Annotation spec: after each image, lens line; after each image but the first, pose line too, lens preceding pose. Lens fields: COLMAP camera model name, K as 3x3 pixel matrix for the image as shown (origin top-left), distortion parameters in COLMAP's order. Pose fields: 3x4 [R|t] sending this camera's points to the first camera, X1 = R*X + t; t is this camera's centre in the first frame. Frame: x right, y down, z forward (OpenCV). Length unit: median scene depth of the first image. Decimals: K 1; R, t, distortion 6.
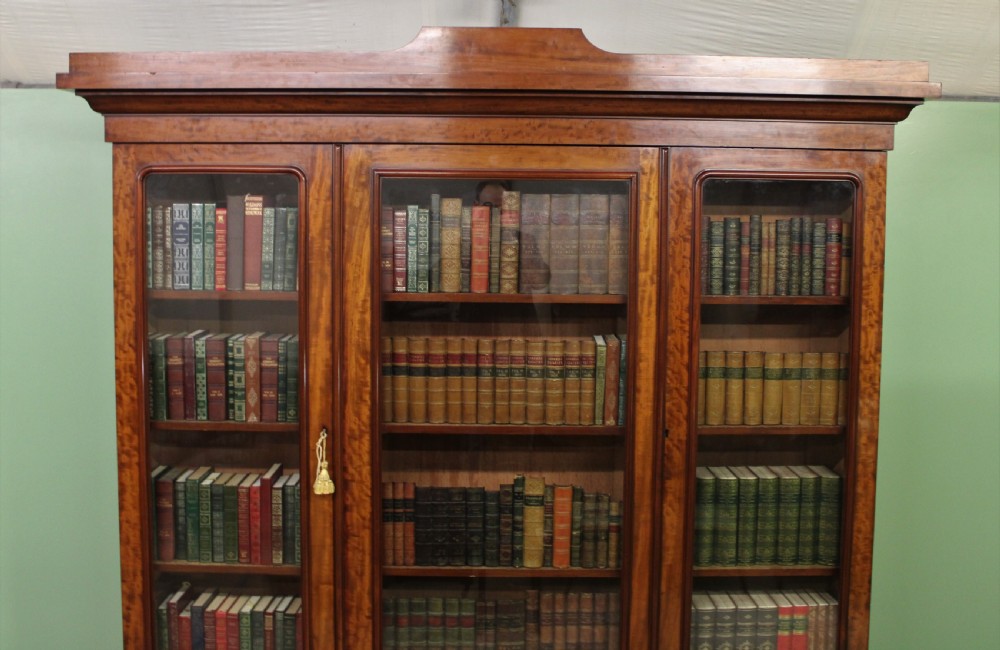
lens RADIAL K [[1033.8, 0, 494.1], [0, 1033.8, 269.7], [0, 0, 1]] dist [-0.109105, 0.000000]
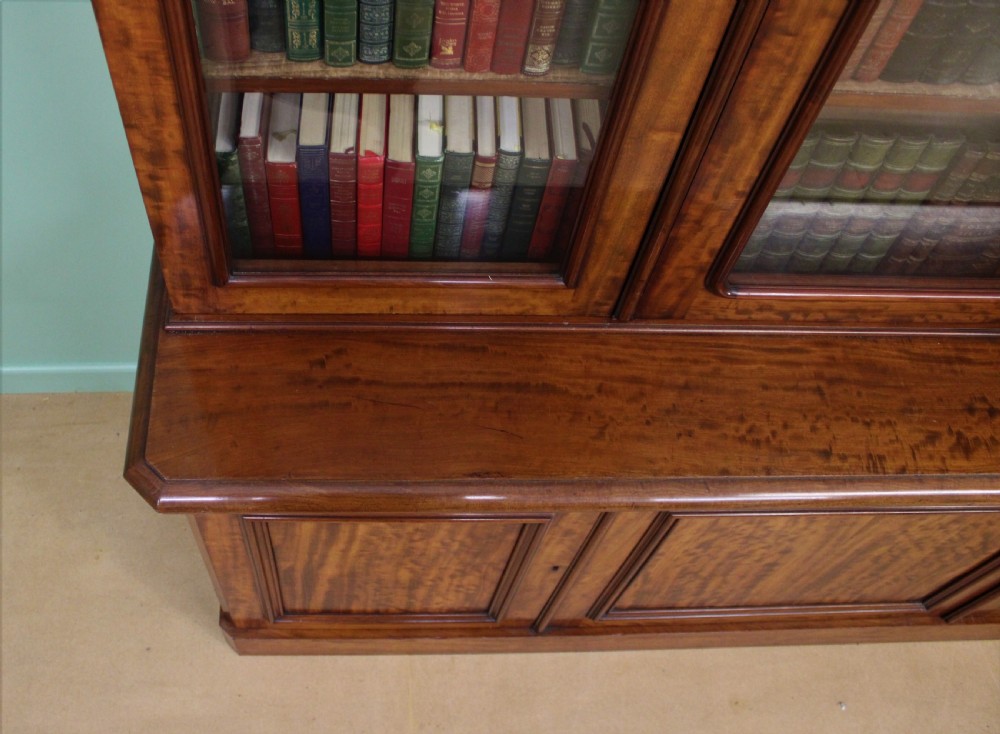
lens RADIAL K [[976.3, 0, 400.0], [0, 976.3, 406.4], [0, 0, 1]] dist [-0.107297, 0.000000]
pose [[0.998541, -0.008674, 0.053301, -0.288374], [-0.040289, 0.537556, 0.842265, 0.059554], [-0.035958, -0.843184, 0.536422, 0.720172]]
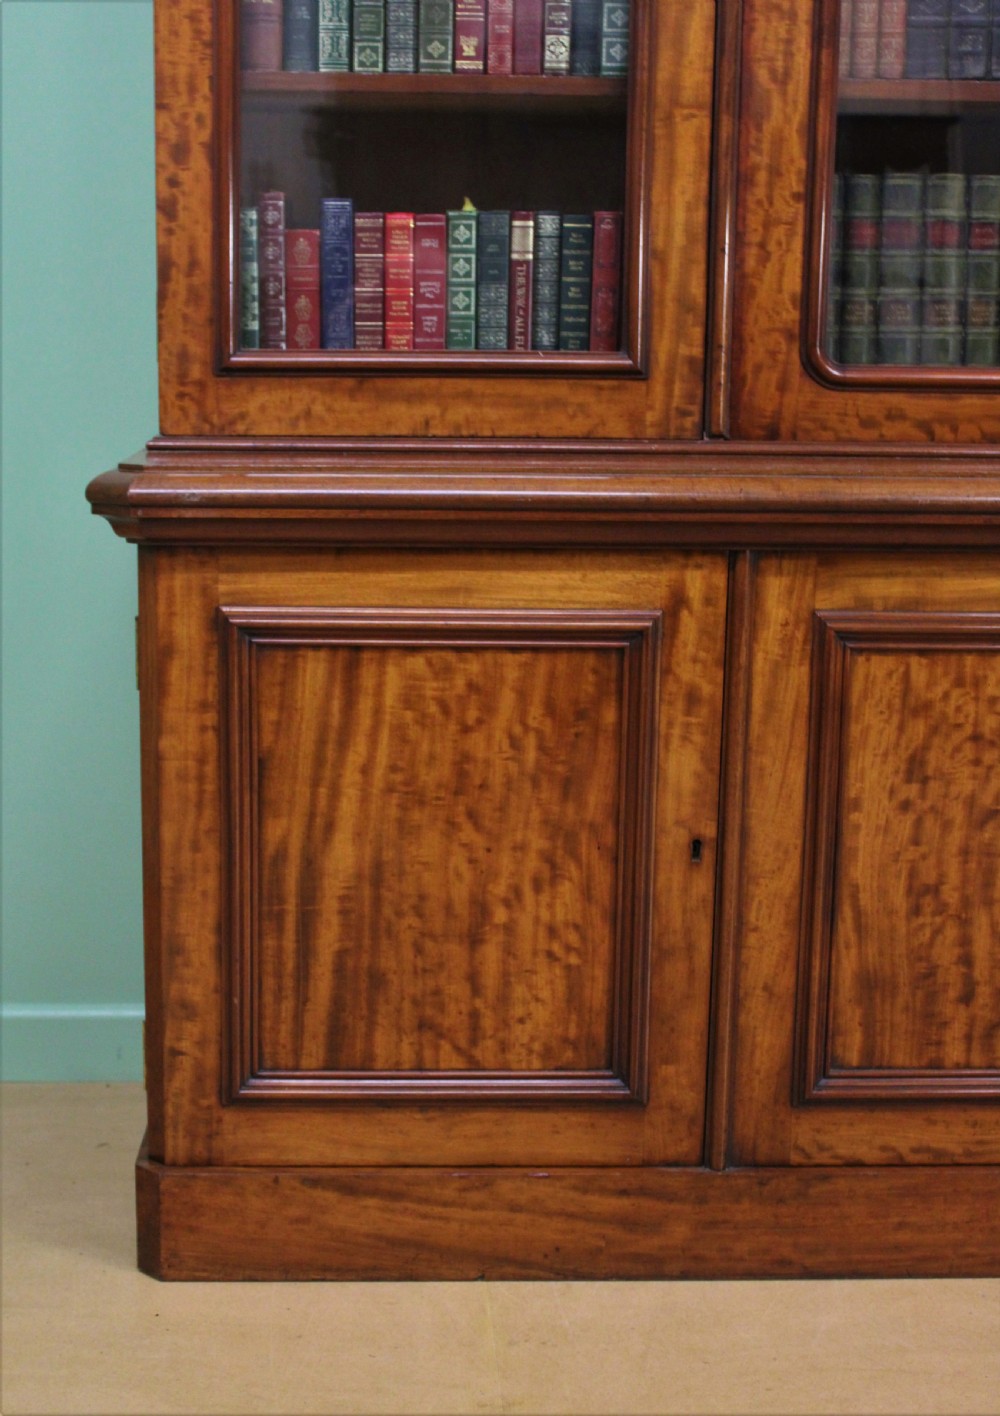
lens RADIAL K [[2240.0, 0, 433.7], [0, 2240.0, 744.1], [0, 0, 1]] dist [-0.042110, 0.000000]
pose [[0.999630, -0.000160, 0.027189, -0.288325], [-0.003493, 0.990942, 0.134244, 0.437430], [-0.026964, -0.134289, 0.990575, 0.123273]]
